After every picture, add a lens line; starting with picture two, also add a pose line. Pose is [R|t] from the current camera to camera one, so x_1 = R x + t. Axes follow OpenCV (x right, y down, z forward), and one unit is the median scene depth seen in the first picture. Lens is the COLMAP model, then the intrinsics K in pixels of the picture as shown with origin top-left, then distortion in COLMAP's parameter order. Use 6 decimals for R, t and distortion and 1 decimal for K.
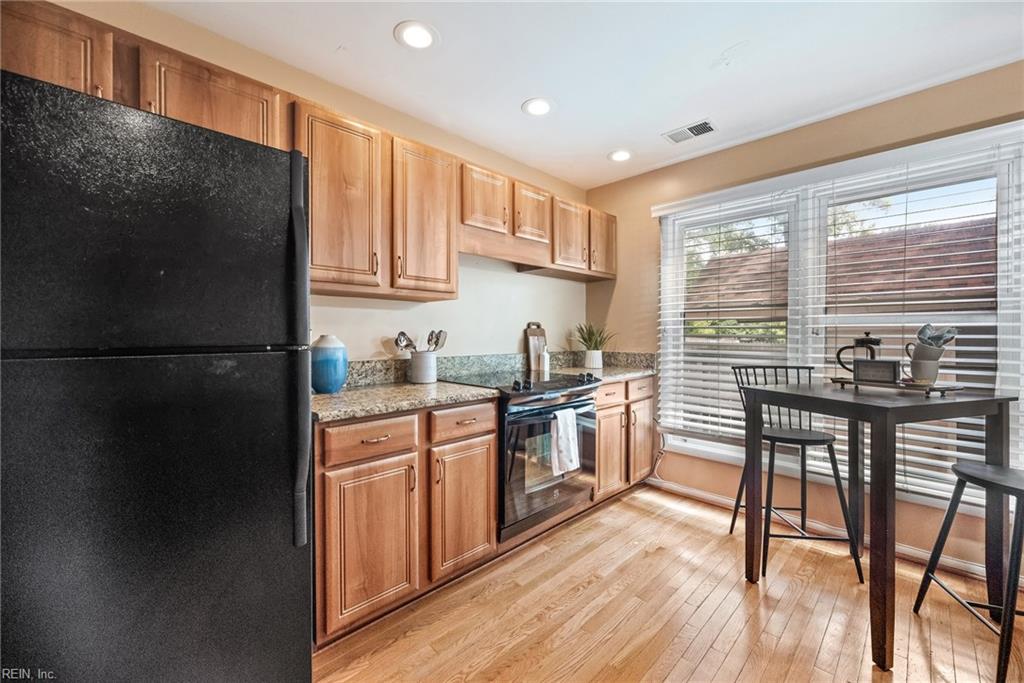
lens RADIAL K [[406.6, 0, 516.5], [0, 406.6, 335.6], [0, 0, 1]] dist [0.001003, -0.000336]
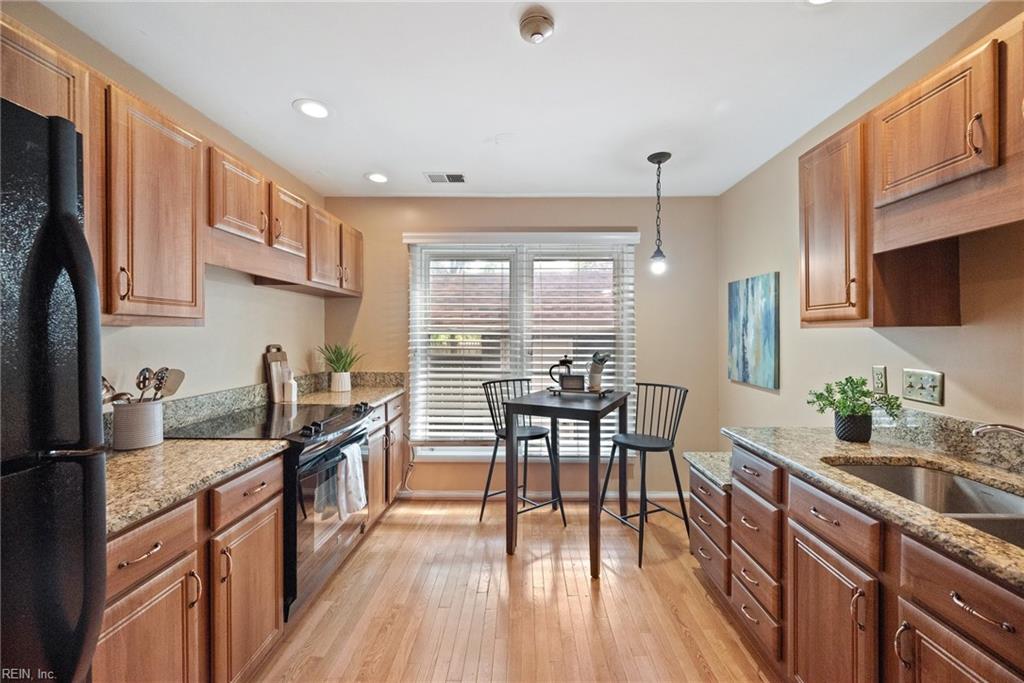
lens RADIAL K [[406.6, 0, 516.7], [0, 406.6, 335.8], [0, 0, 1]] dist [0.001003, -0.000336]
pose [[0.715954, -0.004163, 0.698135, -0.222199], [0.002075, 0.999990, 0.003835, -0.064286], [-0.698145, -0.001297, 0.715955, 0.053570]]
